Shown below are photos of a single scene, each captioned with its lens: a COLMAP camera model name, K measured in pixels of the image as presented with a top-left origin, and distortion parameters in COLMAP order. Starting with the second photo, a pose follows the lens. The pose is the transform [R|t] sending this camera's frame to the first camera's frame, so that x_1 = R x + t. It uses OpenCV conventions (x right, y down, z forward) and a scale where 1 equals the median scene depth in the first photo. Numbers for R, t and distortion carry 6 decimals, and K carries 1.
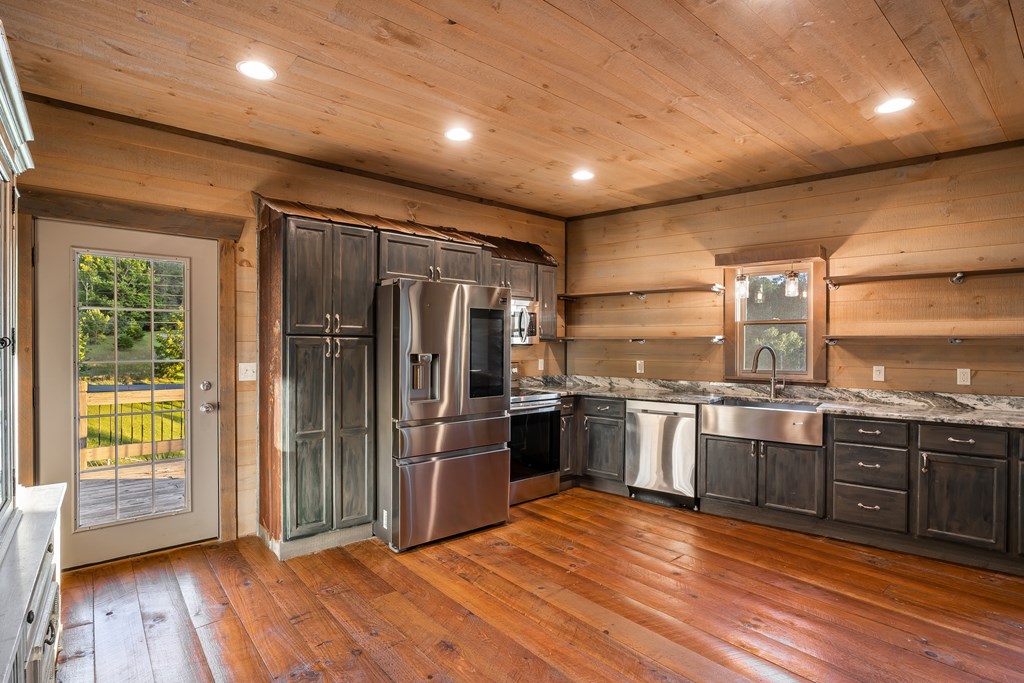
lens RADIAL K [[507.4, 0, 512.6], [0, 507.4, 348.6], [0, 0, 1]] dist [-0.027653, 0.013043]
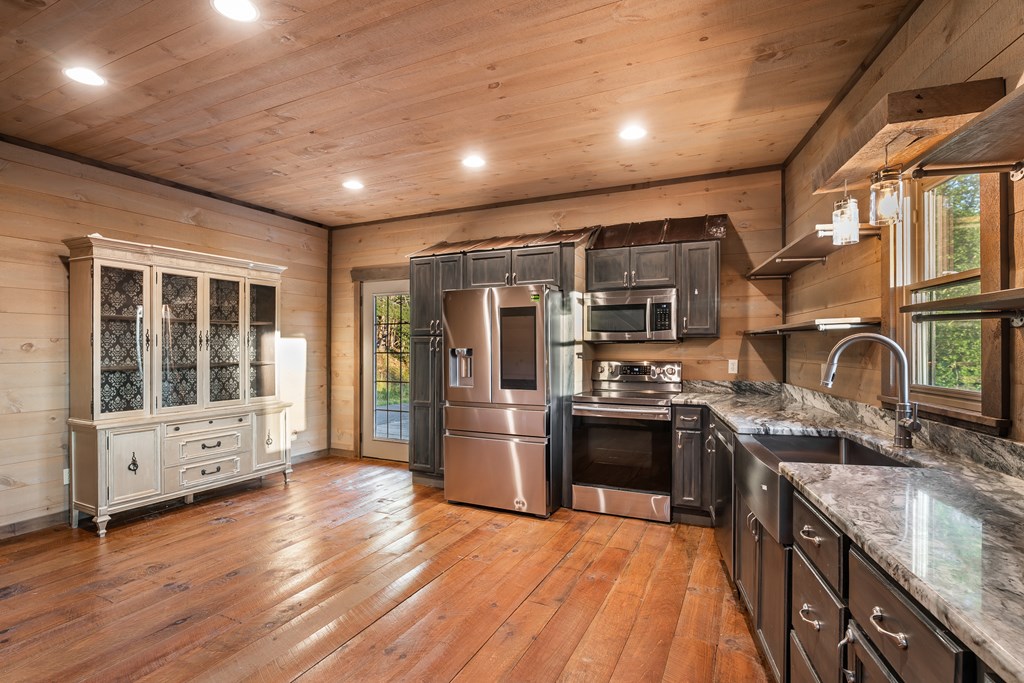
lens RADIAL K [[498.4, 0, 512.0], [0, 498.4, 341.5], [0, 0, 1]] dist [-0.040840, 0.023465]
pose [[0.413189, -0.014745, -0.910526, 0.727077], [-0.006017, 0.999803, -0.018922, 0.011460], [0.910625, 0.013297, 0.413019, 0.454271]]
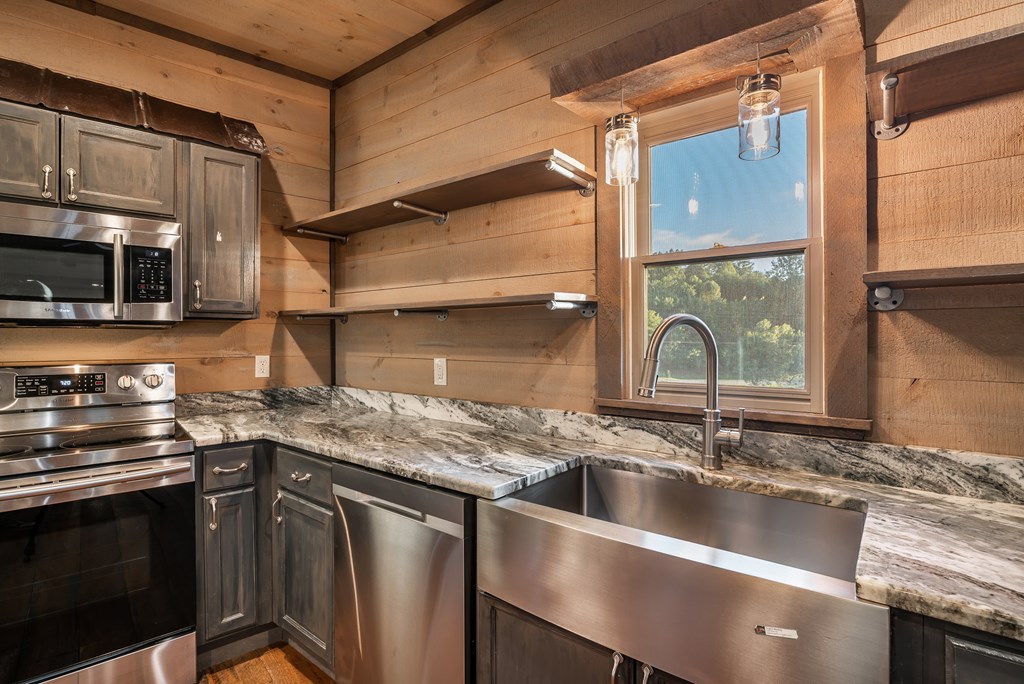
lens RADIAL K [[498.4, 0, 512.0], [0, 498.4, 342.0], [0, 0, 1]] dist [-0.040840, 0.023465]
pose [[0.999915, -0.003987, 0.012374, 0.352079], [0.004002, 0.999991, -0.001229, 0.011113], [-0.012369, 0.001278, 0.999923, 0.618881]]
